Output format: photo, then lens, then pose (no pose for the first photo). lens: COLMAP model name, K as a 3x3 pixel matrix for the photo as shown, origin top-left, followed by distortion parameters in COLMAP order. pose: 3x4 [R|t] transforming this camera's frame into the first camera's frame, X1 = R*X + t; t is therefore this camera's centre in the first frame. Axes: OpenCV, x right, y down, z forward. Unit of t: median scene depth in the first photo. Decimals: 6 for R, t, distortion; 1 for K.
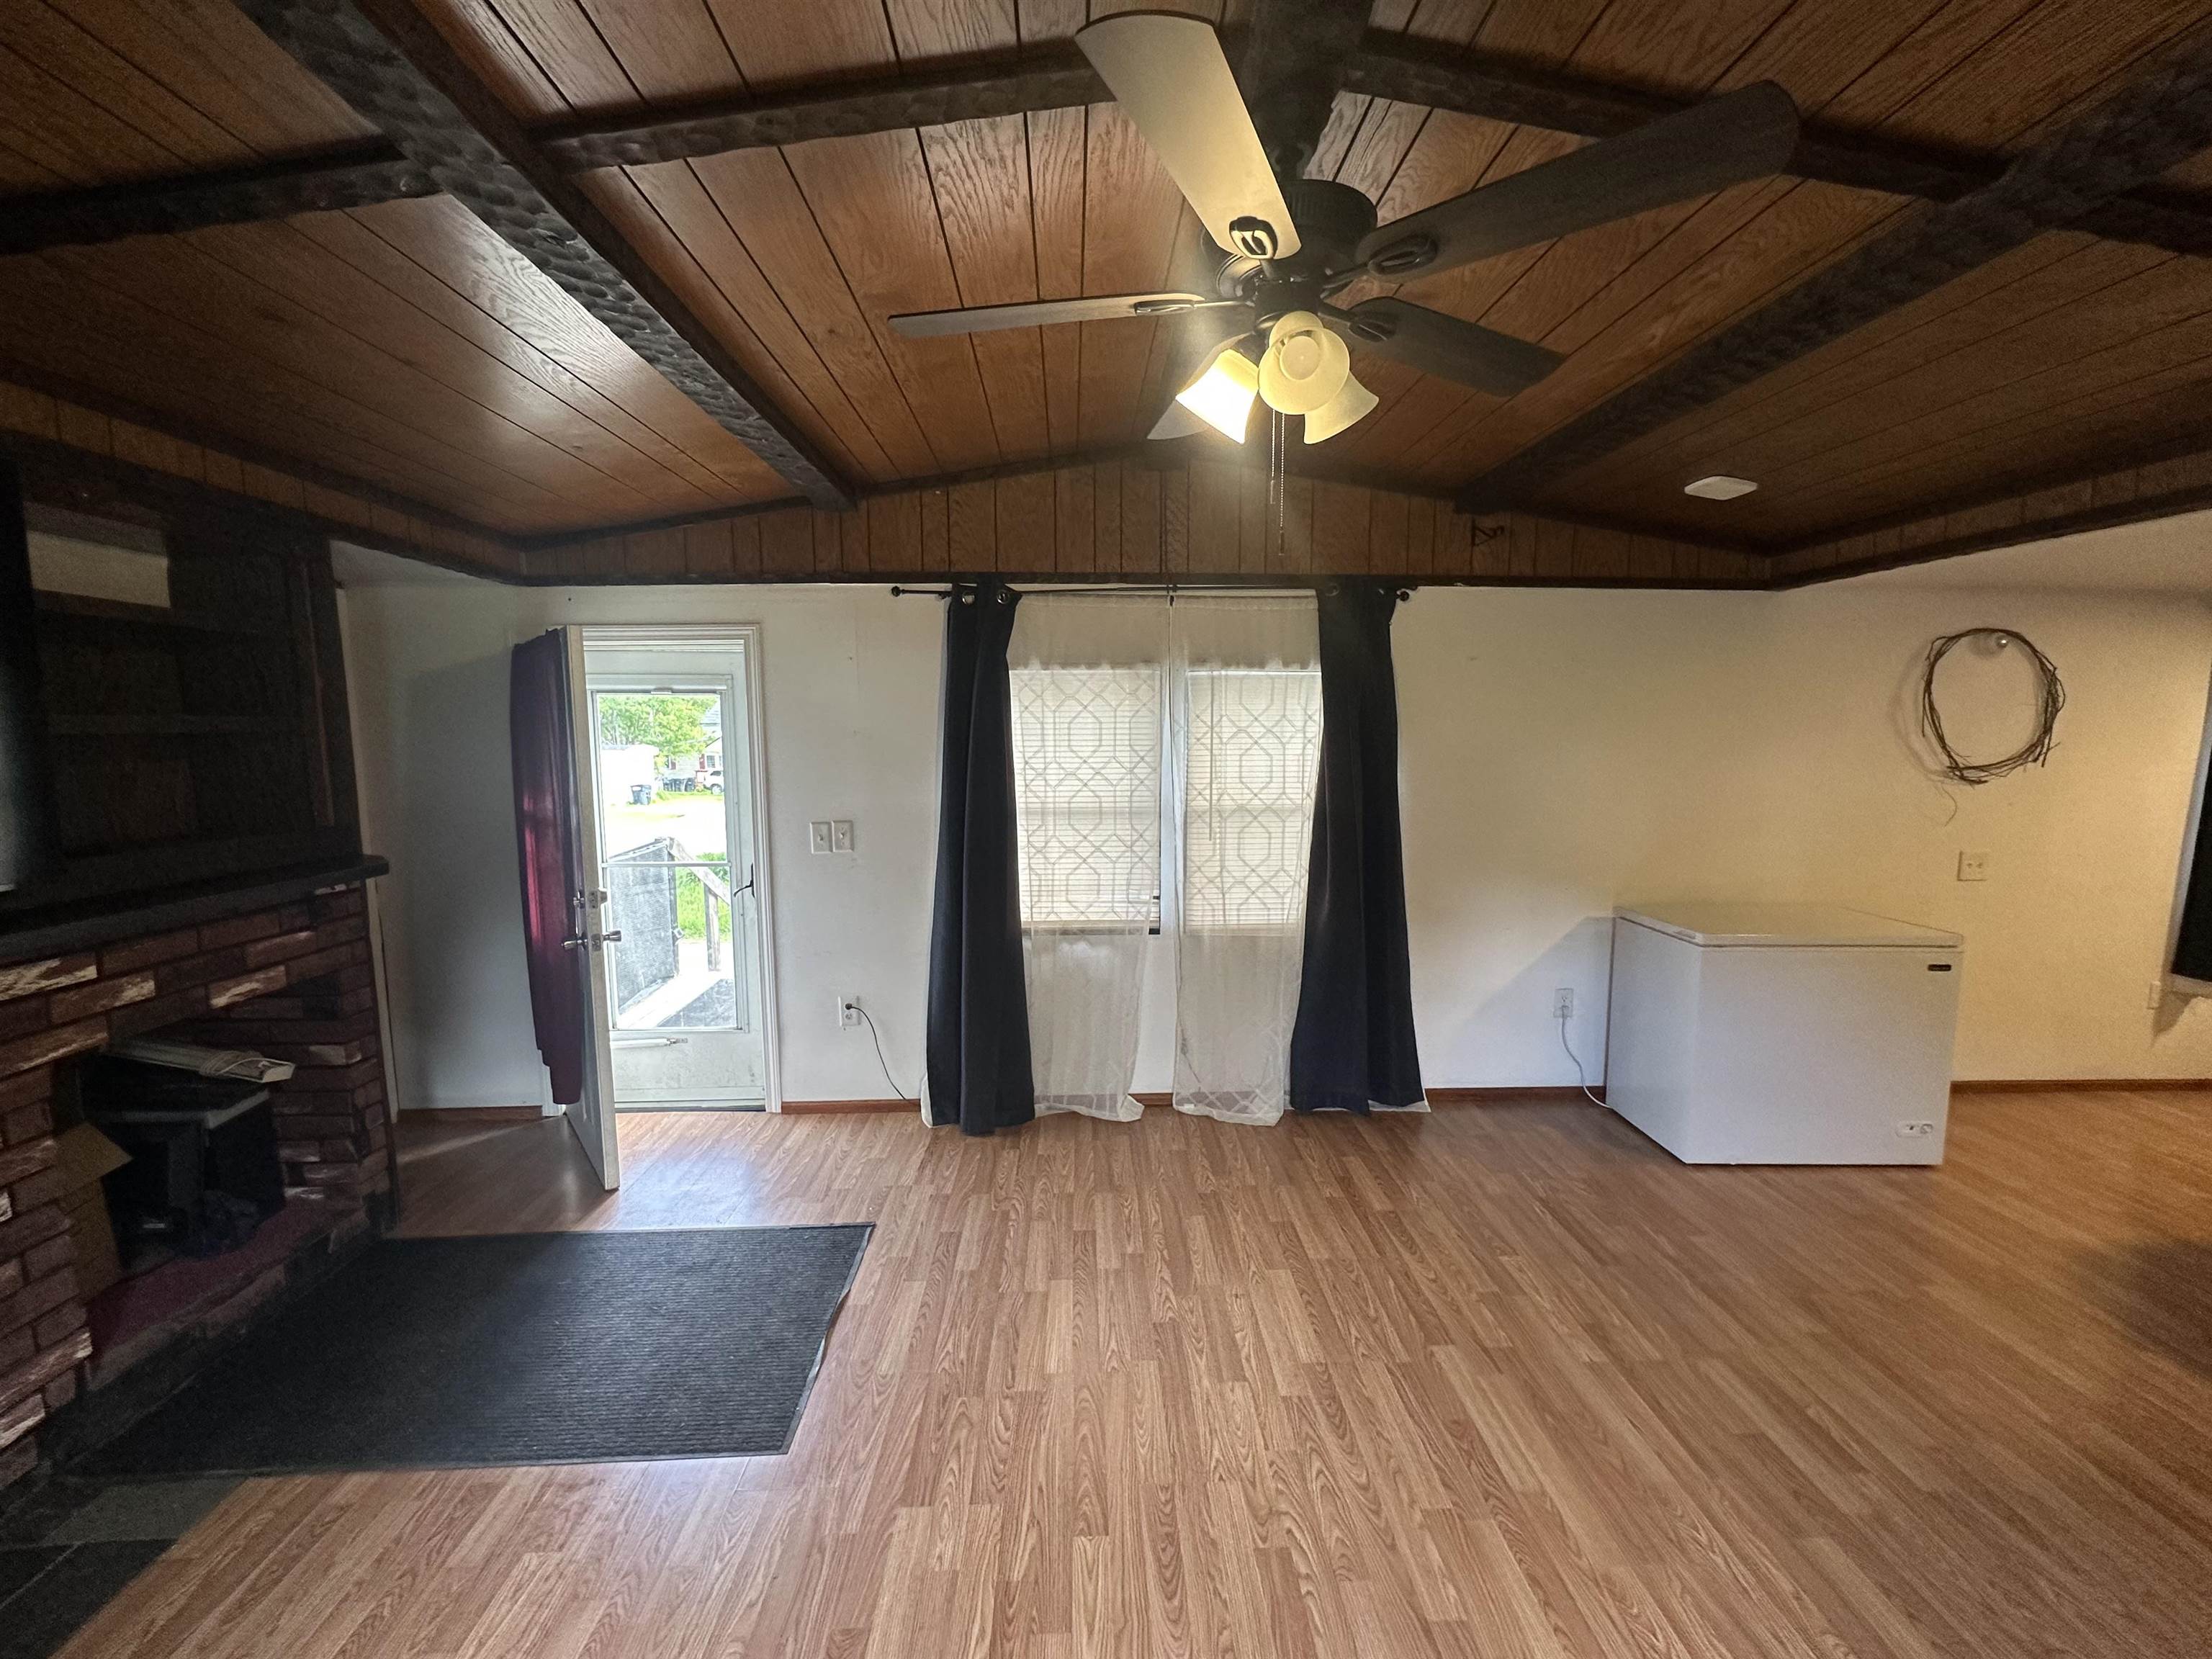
lens RADIAL K [[882.6, 0, 1105.6], [0, 882.6, 830.4], [0, 0, 1]] dist [-0.005255, 0.001166]
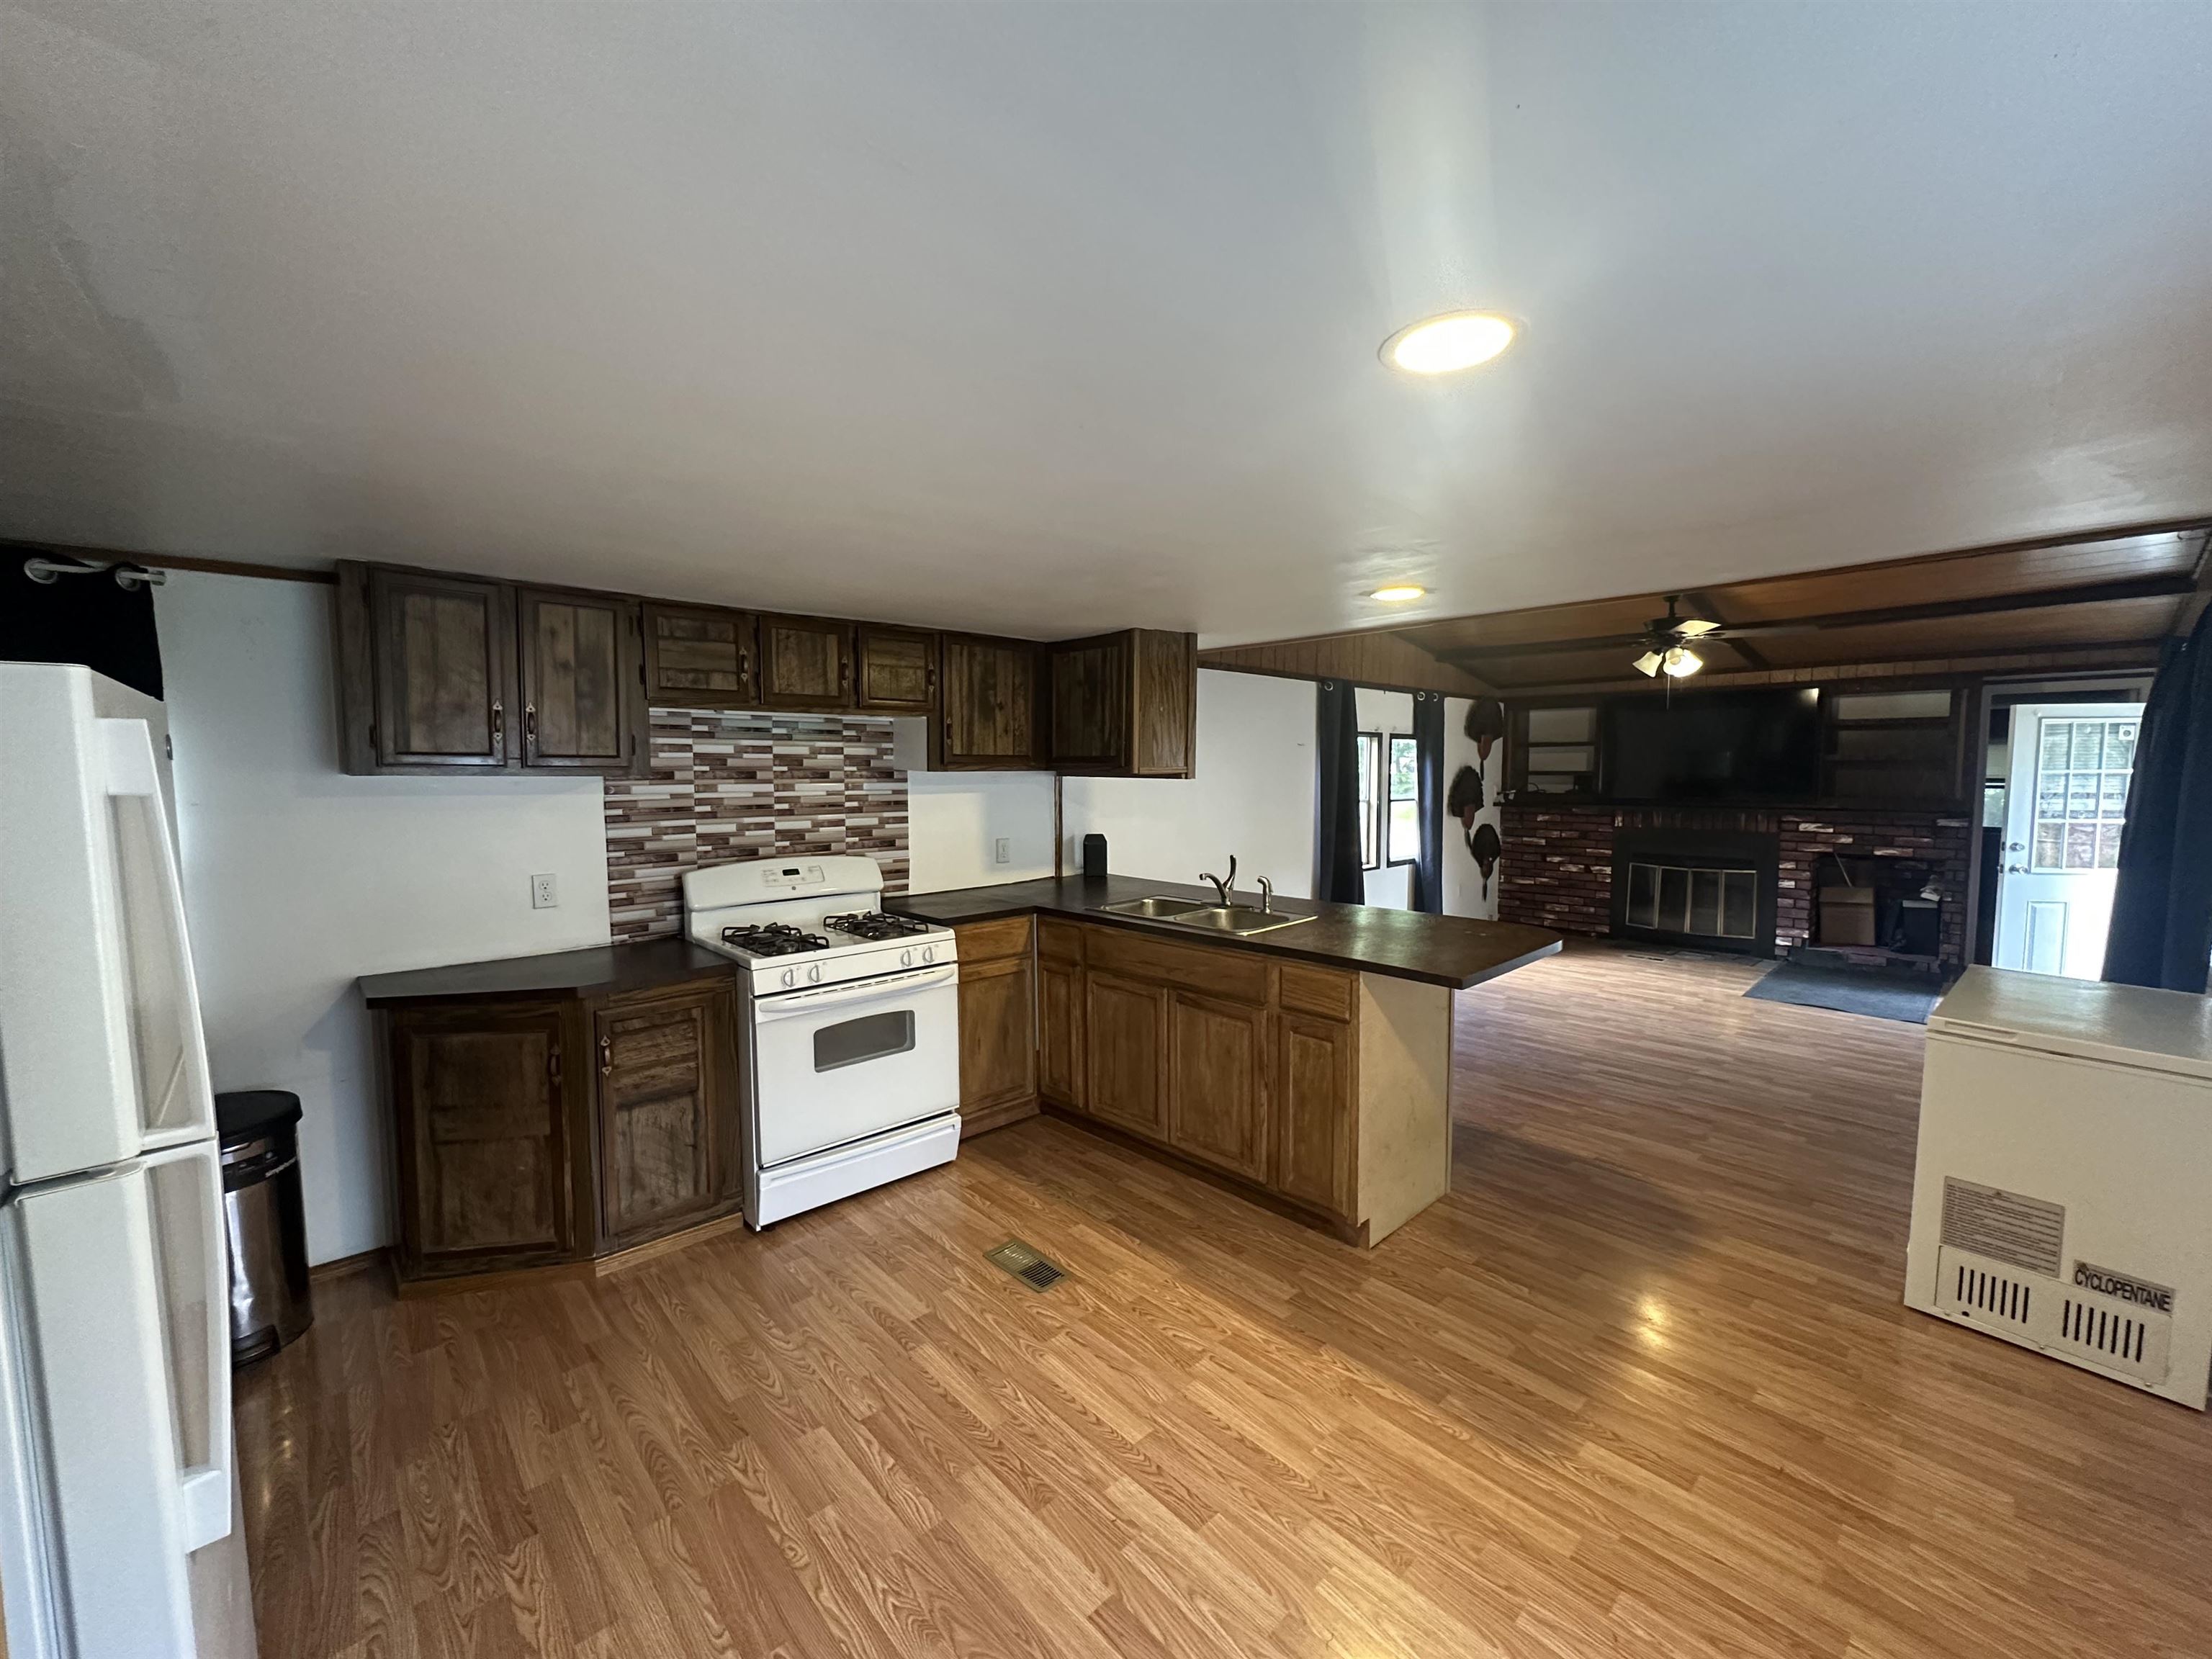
lens RADIAL K [[882.6, 0, 1105.7], [0, 882.6, 832.2], [0, 0, 1]] dist [-0.005255, 0.001166]
pose [[-0.752384, 0.054814, -0.656440, 1.817753], [-0.067947, 0.984758, 0.160108, -0.105773], [0.655211, 0.165066, -0.737192, 0.953905]]
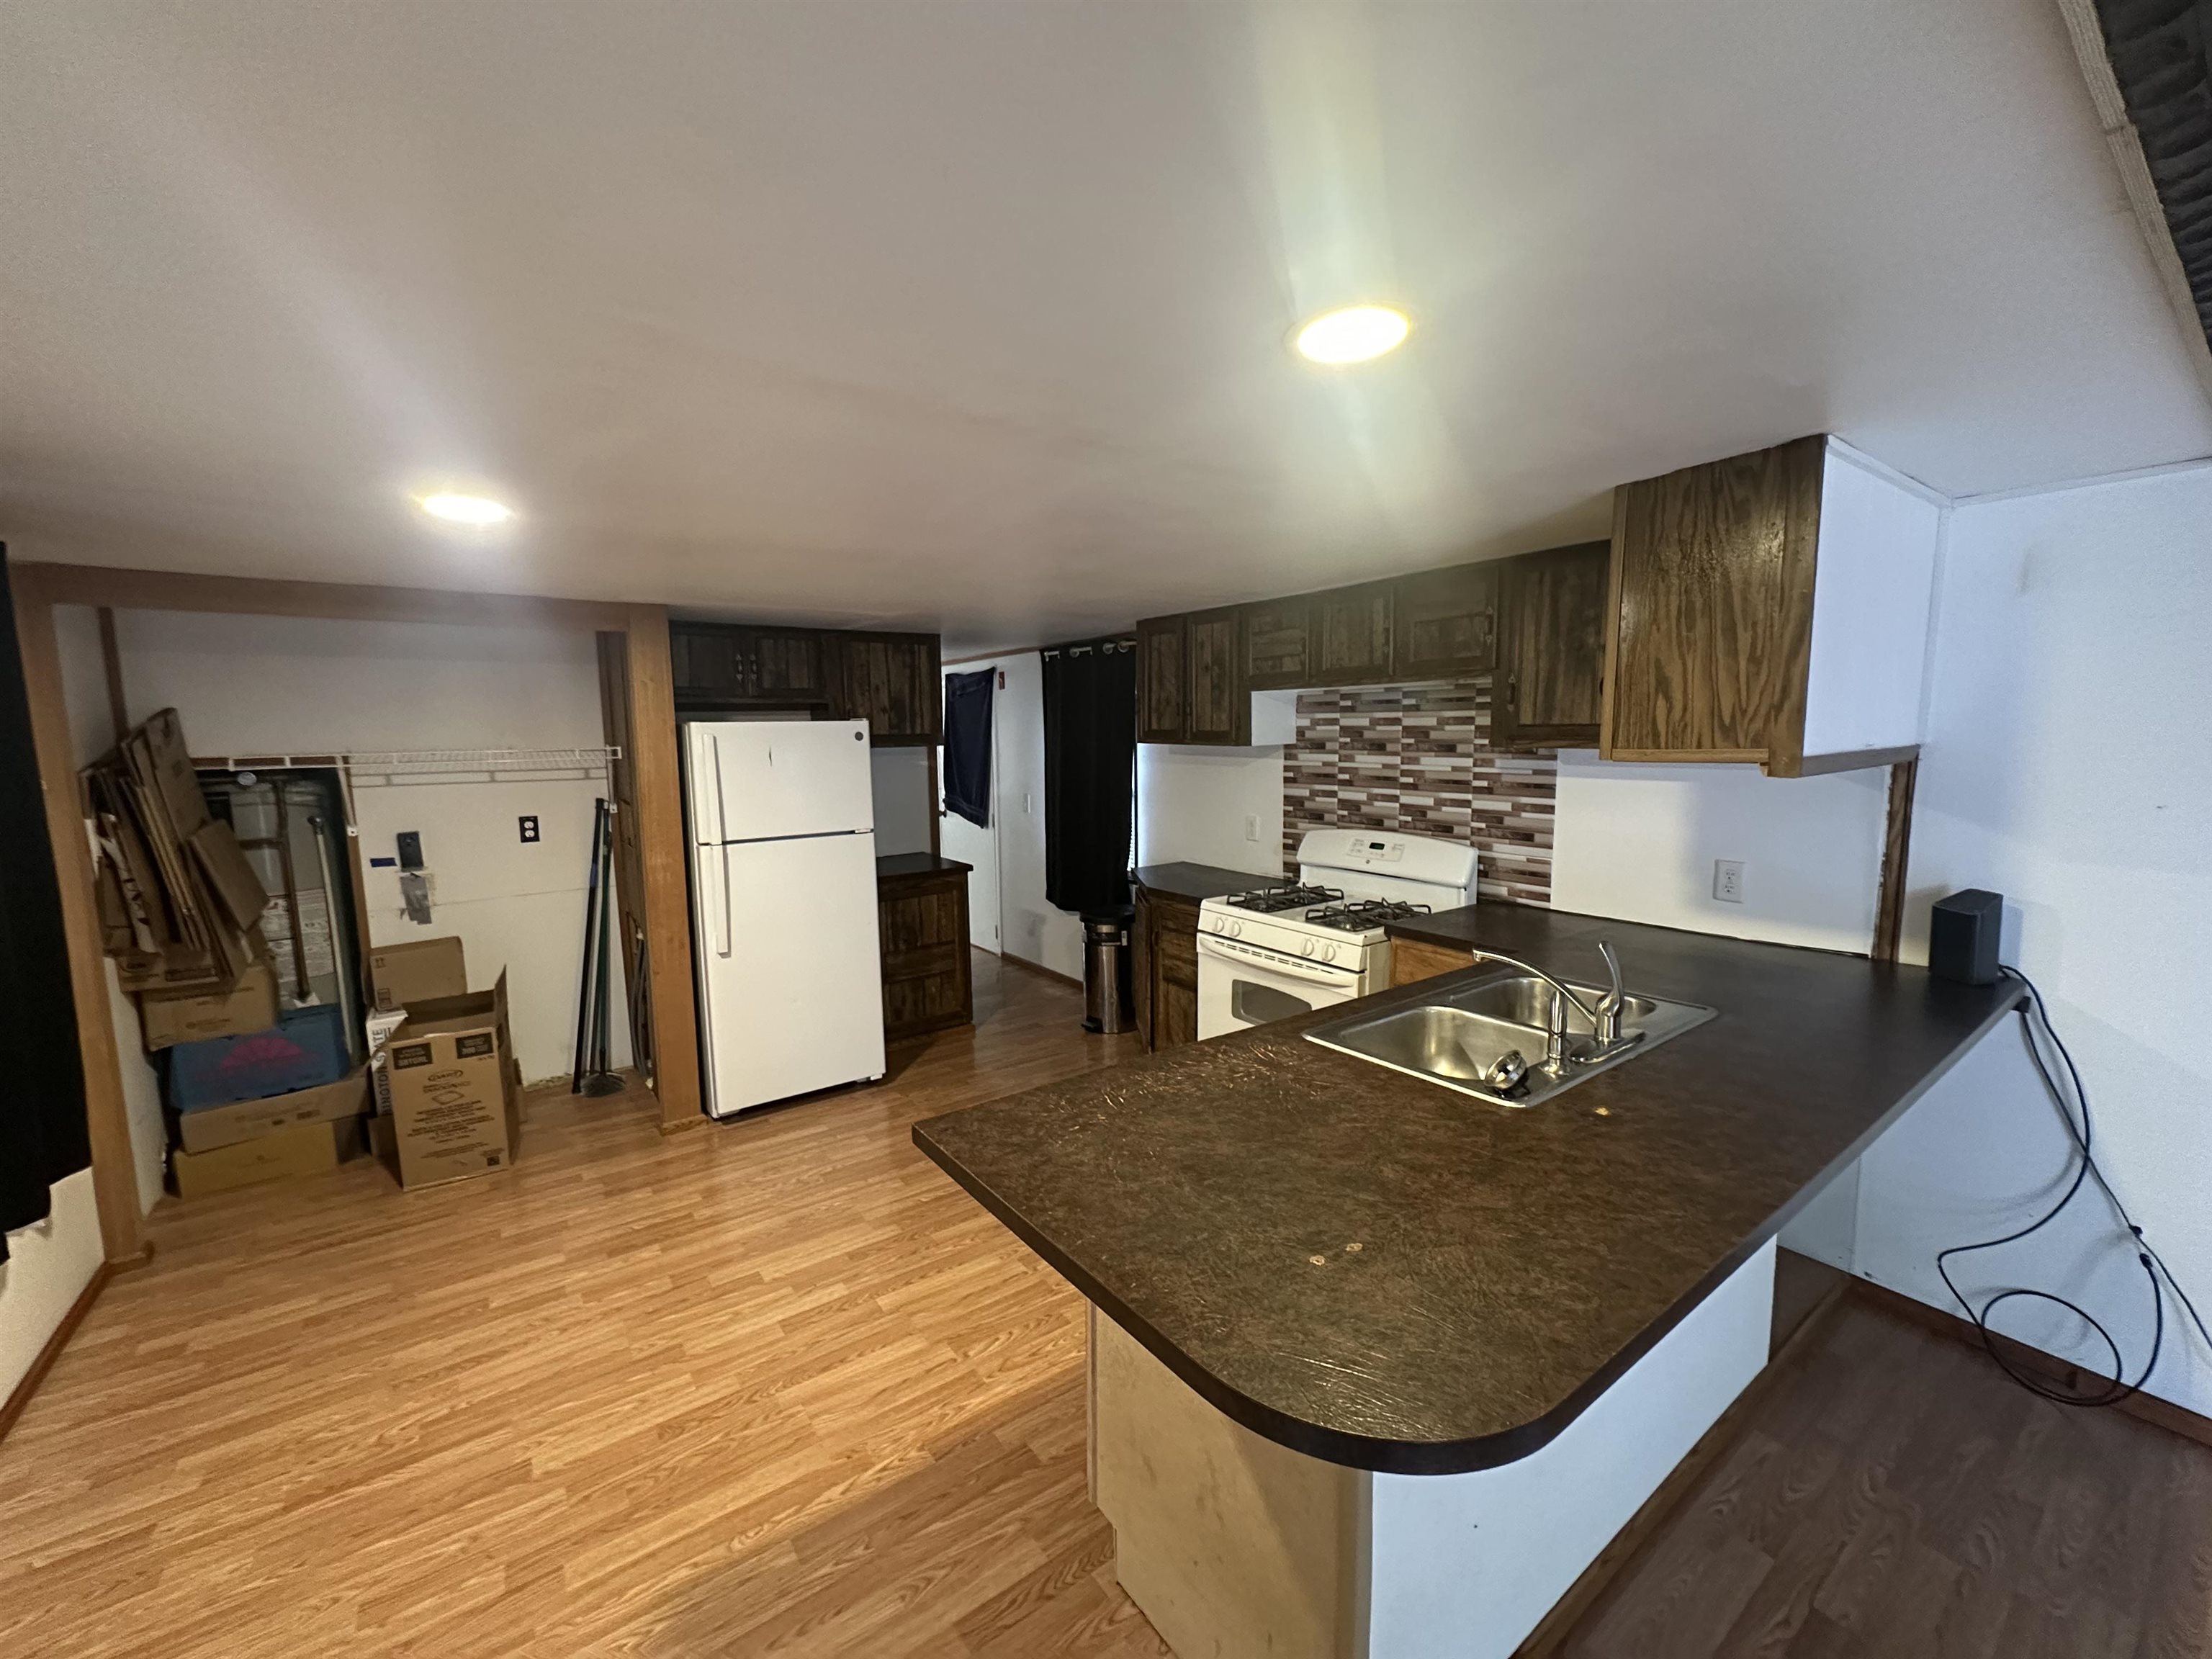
lens RADIAL K [[882.6, 0, 1108.4], [0, 882.6, 830.6], [0, 0, 1]] dist [-0.005255, 0.001166]
pose [[-0.561721, -0.085274, 0.822921, 0.764376], [0.104653, 0.979360, 0.172921, -0.096076], [-0.820681, 0.183254, -0.541203, 0.765266]]
